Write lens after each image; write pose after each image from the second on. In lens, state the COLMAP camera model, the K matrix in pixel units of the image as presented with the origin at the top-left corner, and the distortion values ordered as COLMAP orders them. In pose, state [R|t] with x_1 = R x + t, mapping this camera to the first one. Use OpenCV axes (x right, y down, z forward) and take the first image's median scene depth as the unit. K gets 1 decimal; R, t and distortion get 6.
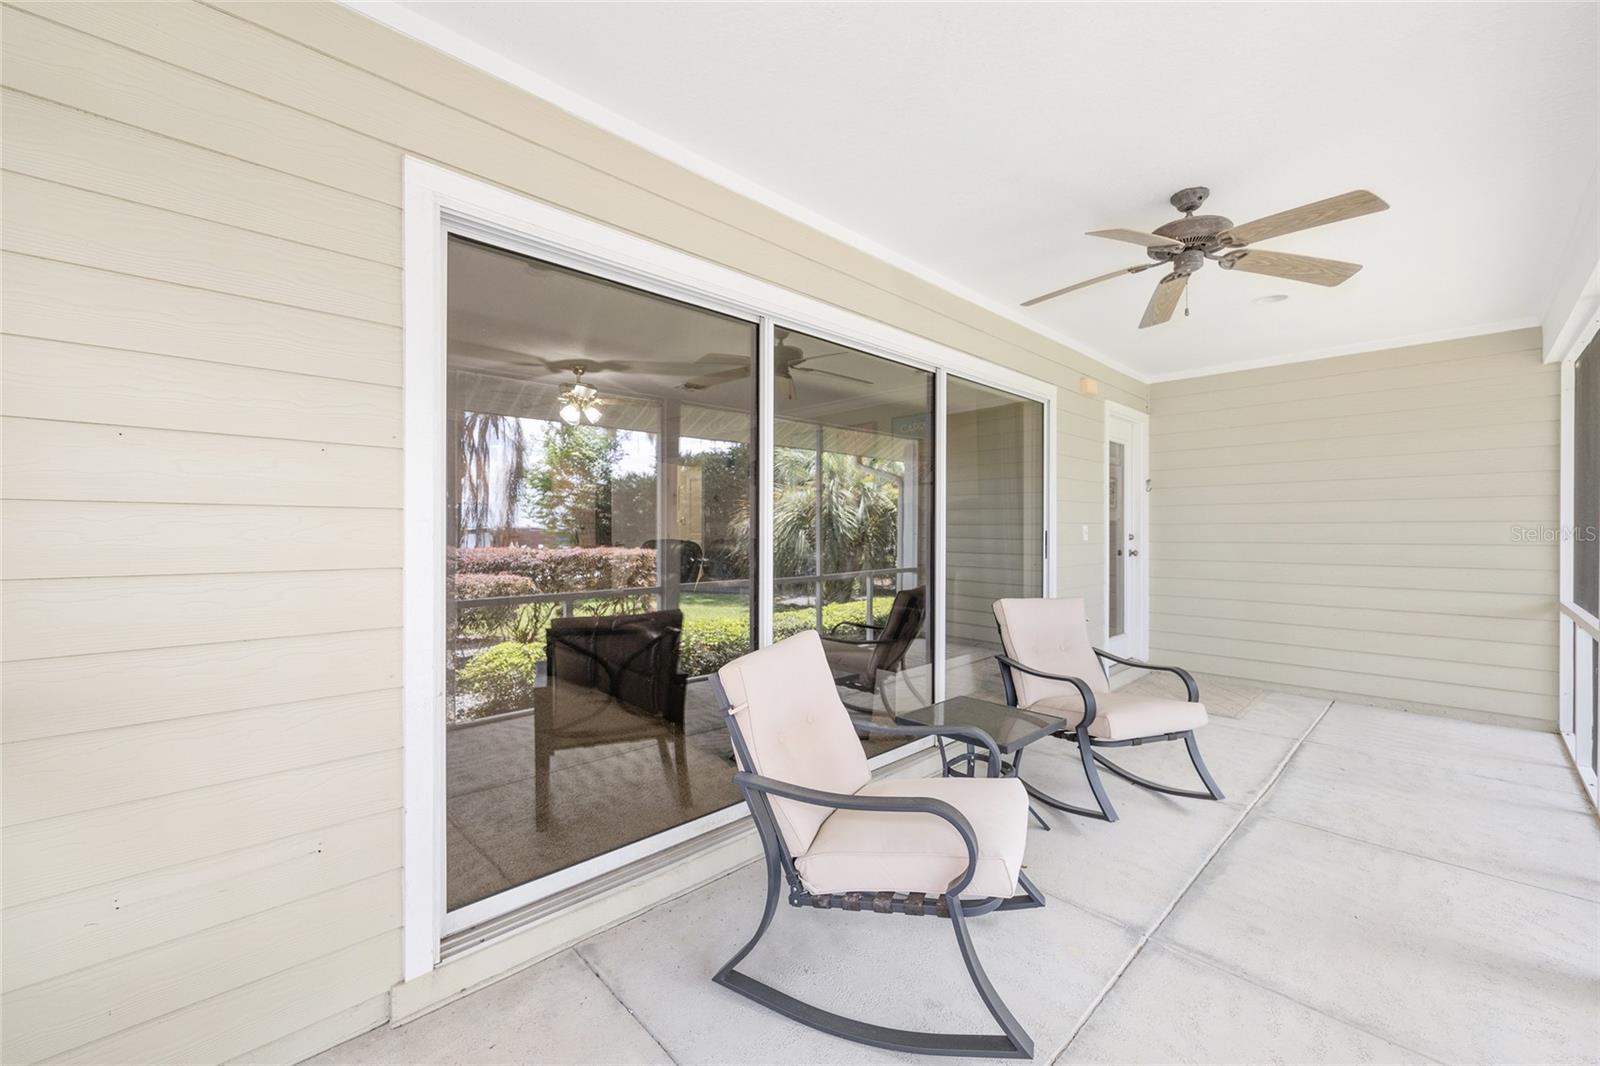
lens RADIAL K [[656.0, 0, 803.8], [0, 656.0, 530.6], [0, 0, 1]] dist [-0.002261, -0.000087]
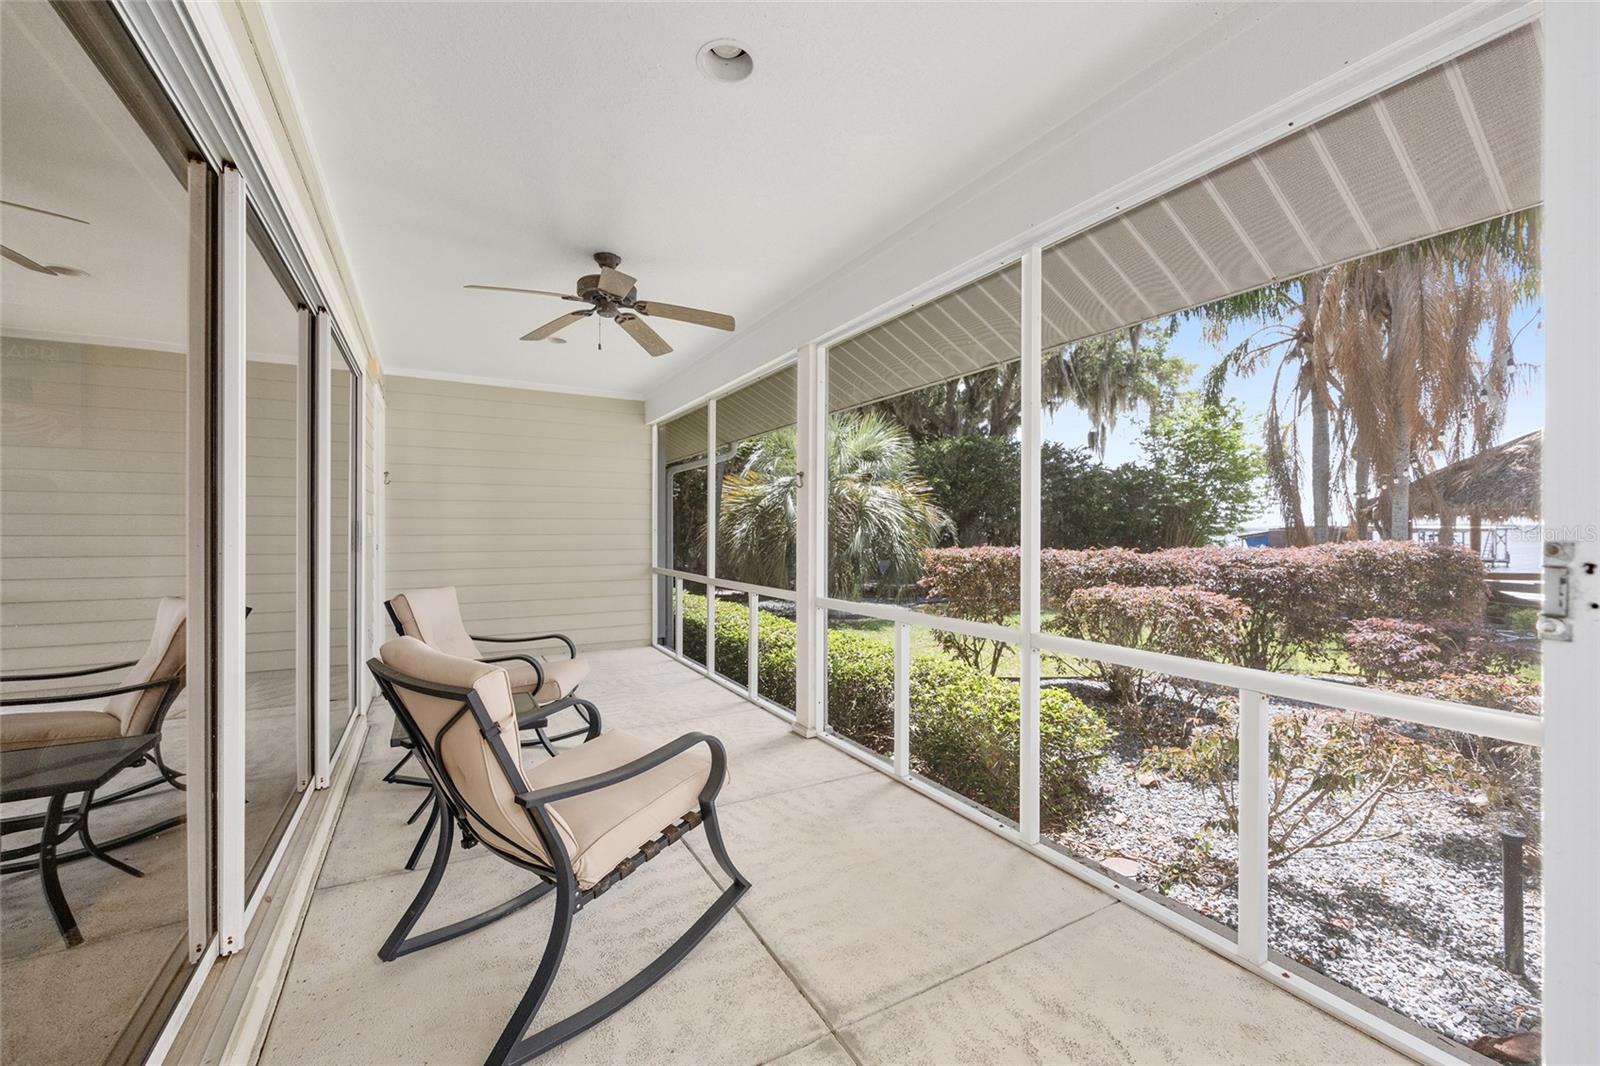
lens RADIAL K [[656.0, 0, 803.8], [0, 656.0, 530.6], [0, 0, 1]] dist [-0.002261, -0.000087]
pose [[0.233007, 0.000937, 0.972475, -0.569532], [0.002610, 0.999995, -0.001589, 0.027369], [-0.972472, 0.002909, 0.233003, 0.321260]]
